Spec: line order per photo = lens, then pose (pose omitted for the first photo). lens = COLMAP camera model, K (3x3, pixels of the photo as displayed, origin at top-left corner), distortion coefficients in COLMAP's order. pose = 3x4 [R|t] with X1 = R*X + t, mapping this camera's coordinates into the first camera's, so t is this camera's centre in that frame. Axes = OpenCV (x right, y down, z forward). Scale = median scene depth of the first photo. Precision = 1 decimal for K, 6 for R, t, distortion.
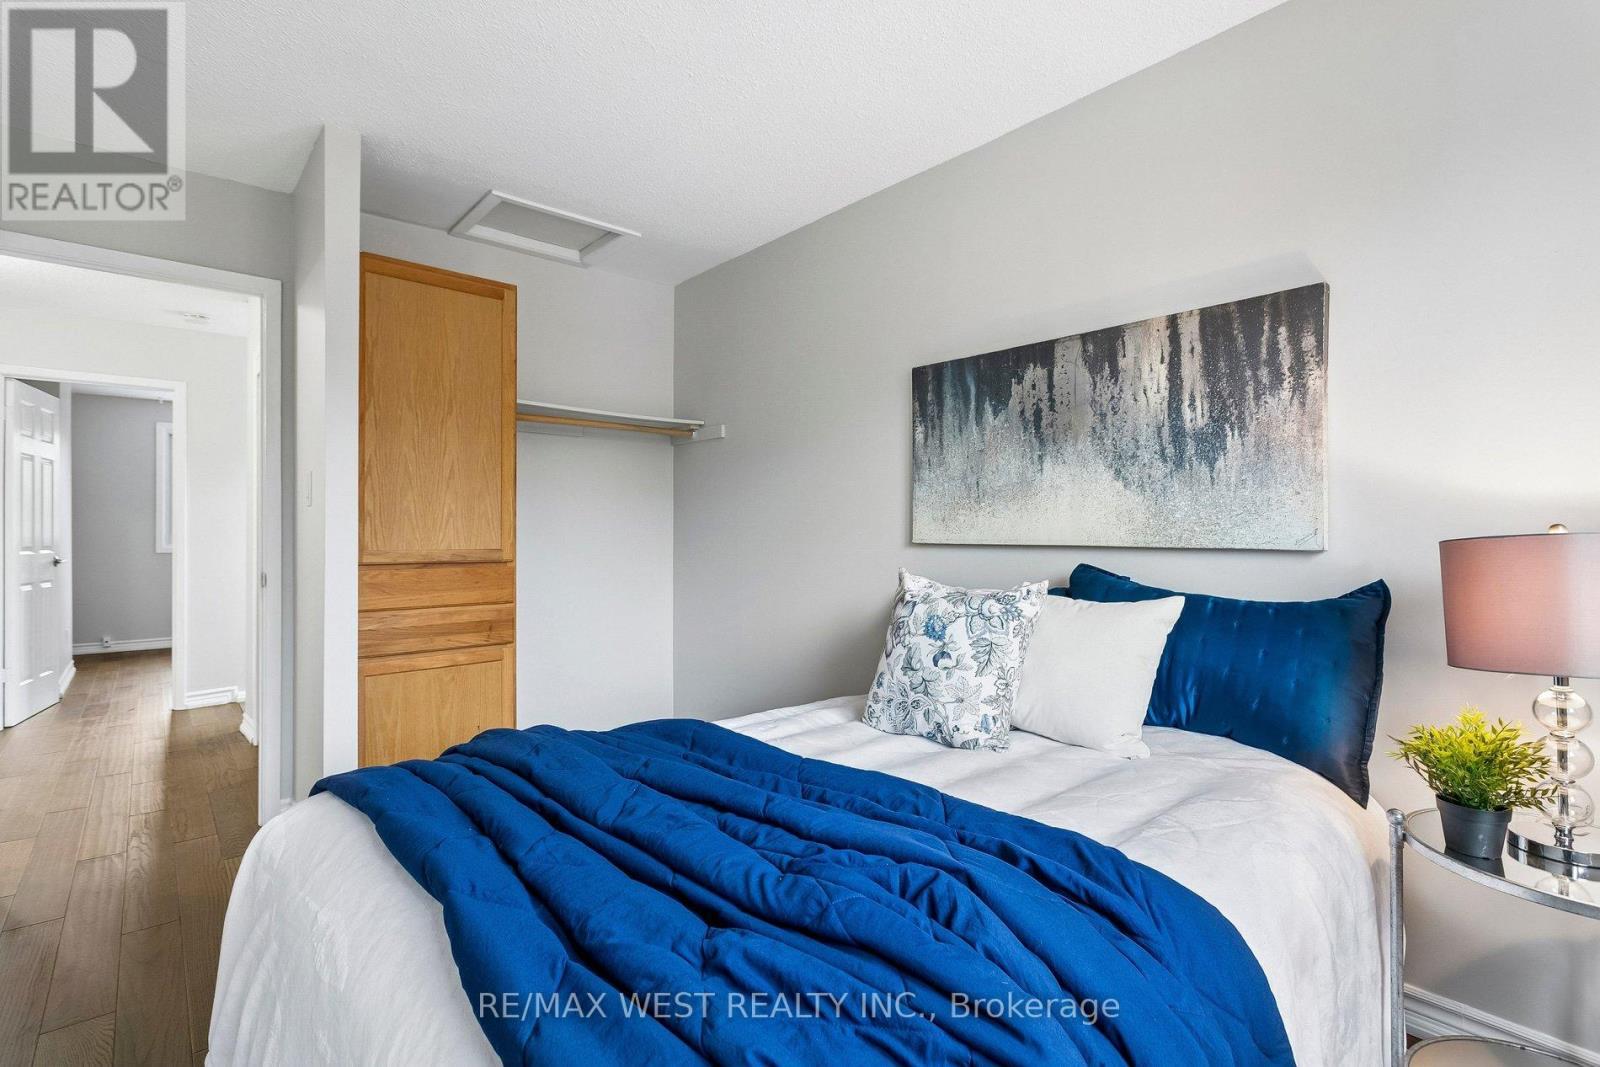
lens RADIAL K [[766.5, 0, 800.1], [0, 766.5, 529.1], [0, 0, 1]] dist [0.001966, -0.000771]
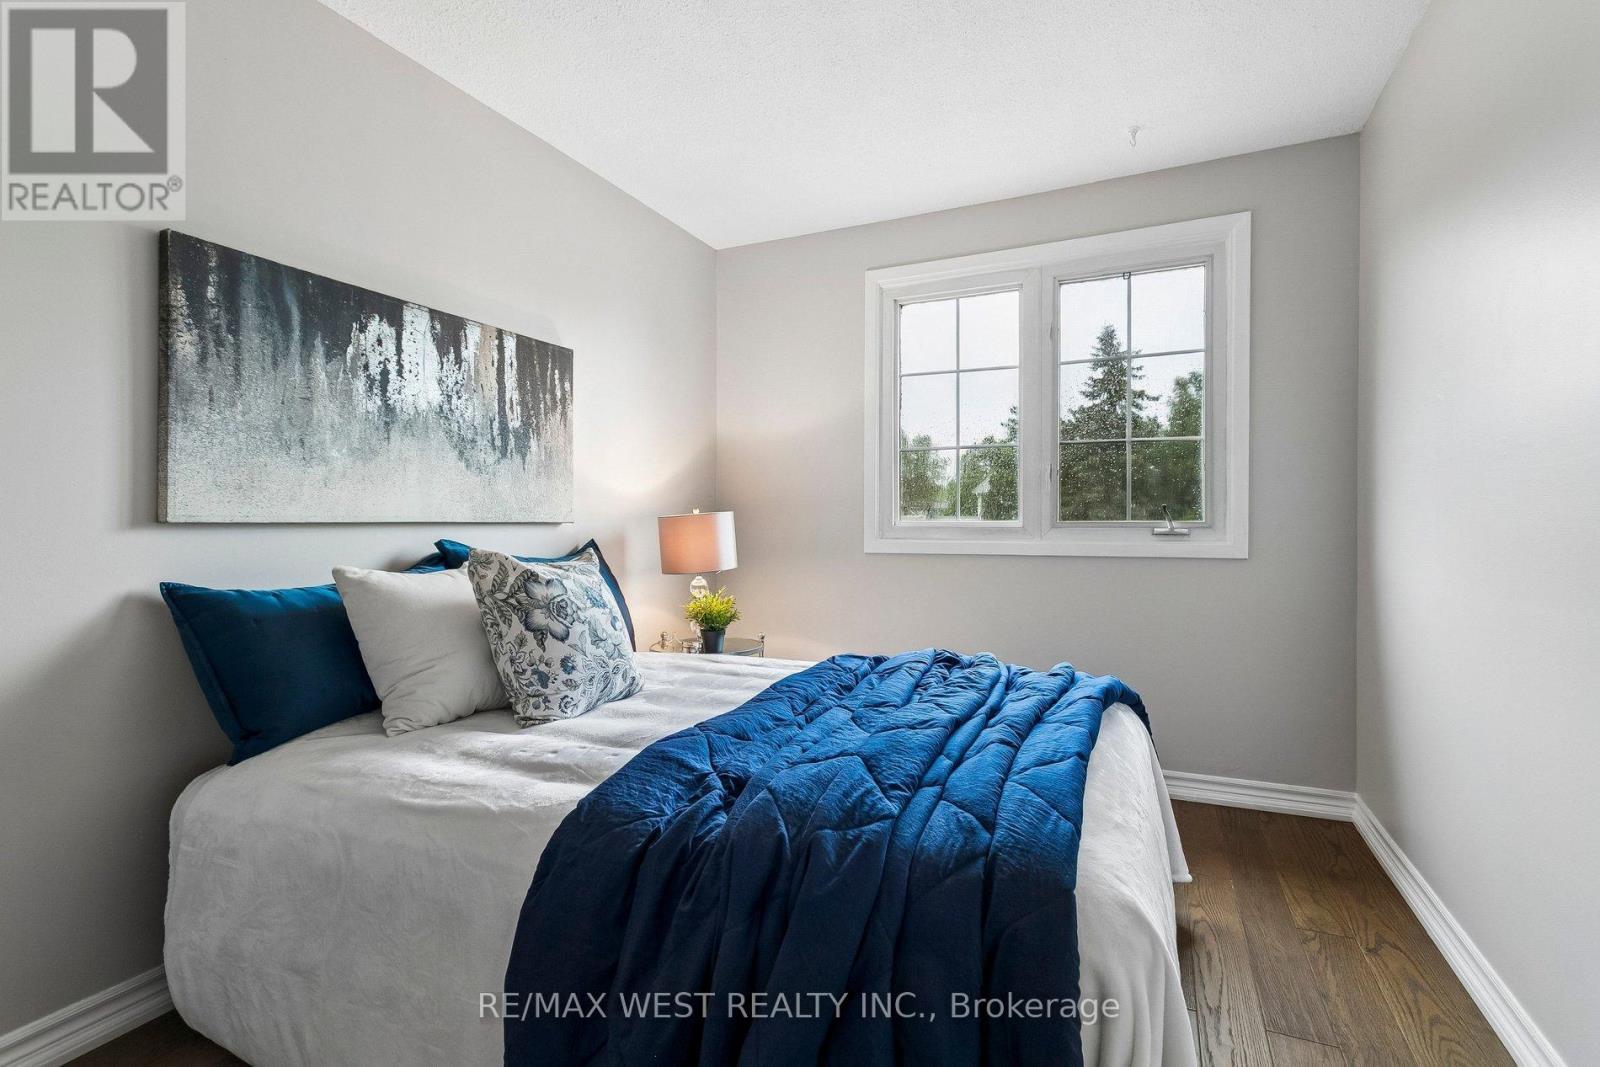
lens RADIAL K [[766.5, 0, 799.0], [0, 766.5, 526.0], [0, 0, 1]] dist [0.001966, -0.000771]
pose [[-0.407119, -0.004526, 0.913364, -0.795262], [-0.002131, 0.999990, 0.004006, 0.023360], [-0.913373, -0.000316, -0.407125, 1.048729]]
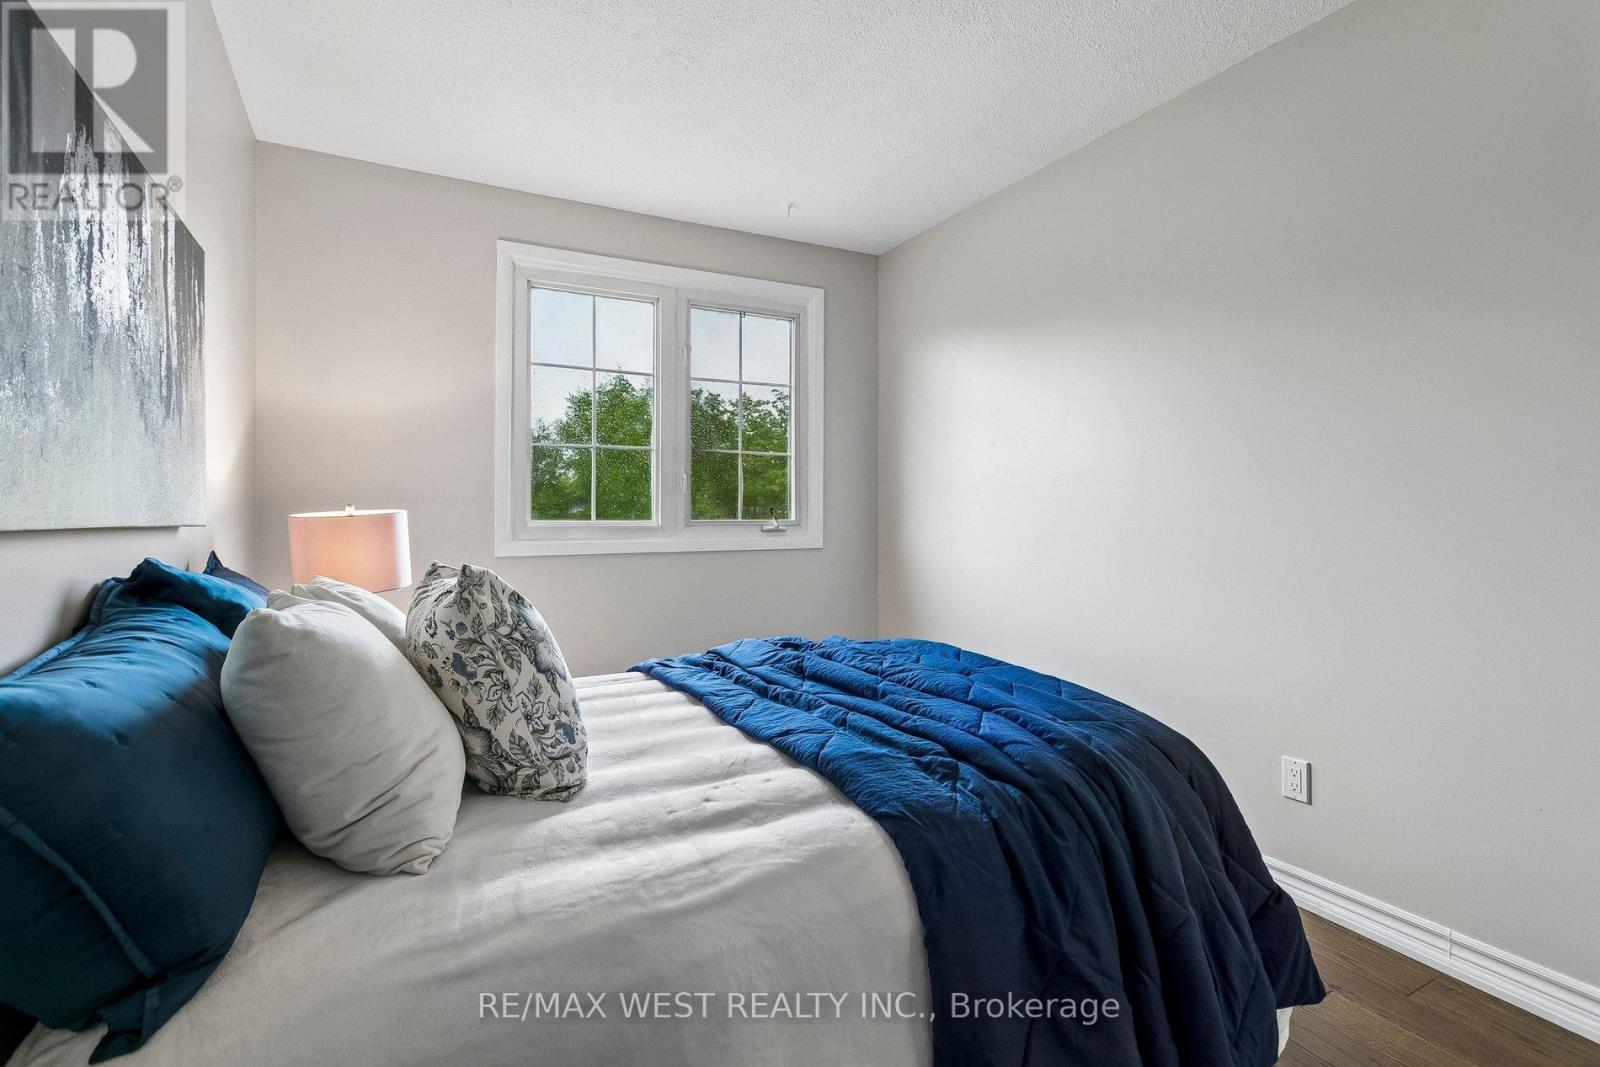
lens RADIAL K [[766.5, 0, 813.6], [0, 766.5, 518.2], [0, 0, 1]] dist [0.001966, -0.000771]
pose [[-0.976945, 0.003010, 0.213471, -0.246152], [0.002424, 0.999993, -0.003004, 0.019589], [-0.213478, -0.002417, -0.976945, 1.545335]]
